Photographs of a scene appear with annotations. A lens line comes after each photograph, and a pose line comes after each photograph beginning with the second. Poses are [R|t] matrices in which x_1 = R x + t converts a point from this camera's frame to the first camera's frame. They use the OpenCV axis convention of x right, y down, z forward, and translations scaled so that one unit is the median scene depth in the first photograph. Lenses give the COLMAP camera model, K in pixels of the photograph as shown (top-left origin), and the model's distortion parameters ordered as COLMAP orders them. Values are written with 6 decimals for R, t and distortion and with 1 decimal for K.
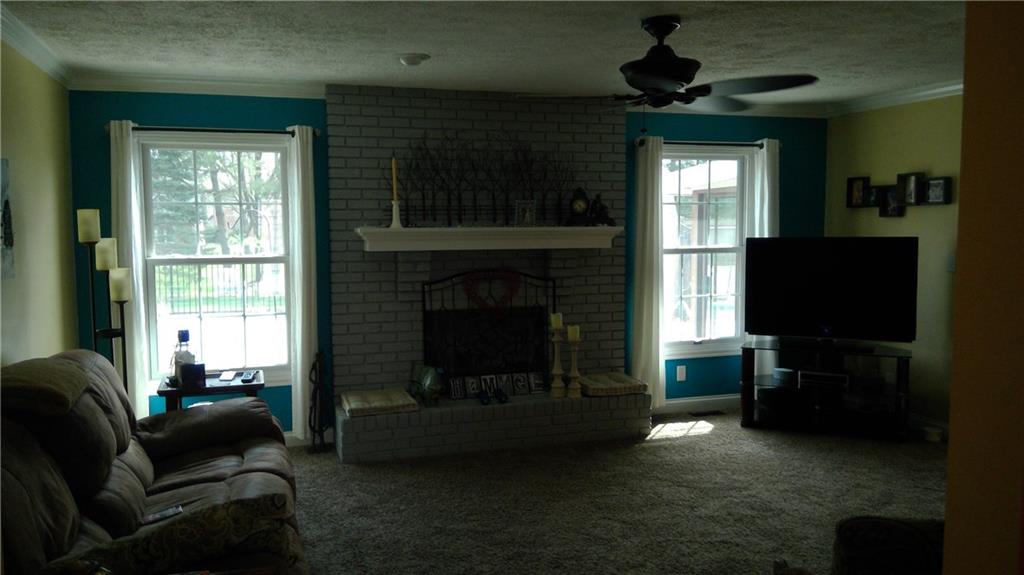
lens RADIAL K [[807.3, 0, 538.9], [0, 807.3, 290.1], [0, 0, 1]] dist [0.062827, -0.108563]
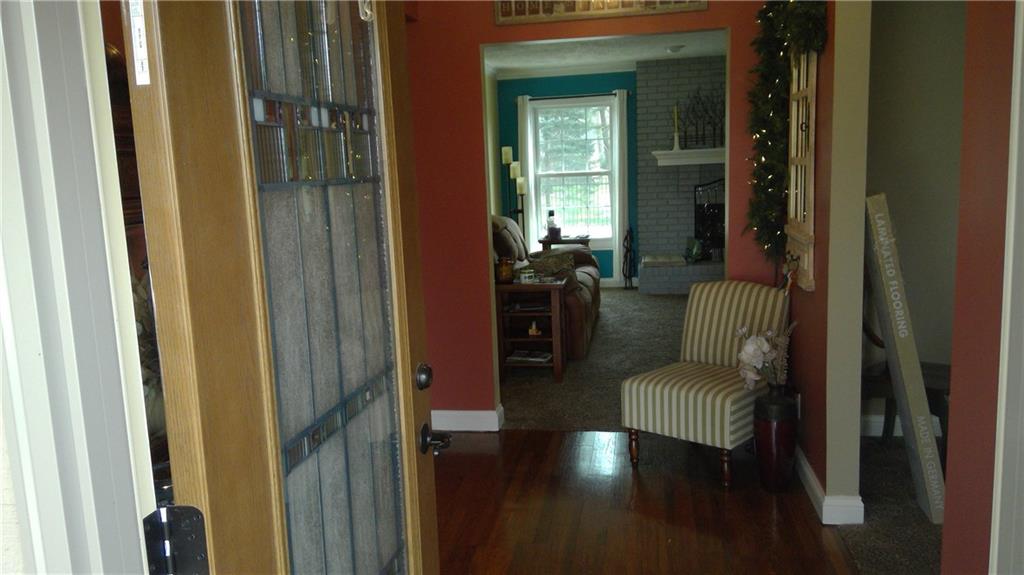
lens RADIAL K [[807.3, 0, 512.3], [0, 807.3, 288.3], [0, 0, 1]] dist [0.062827, -0.108563]
pose [[0.879421, 0.043073, -0.474092, 0.302764], [-0.003160, 0.996404, 0.084666, 0.058285], [0.476034, -0.072959, 0.876395, -0.555195]]
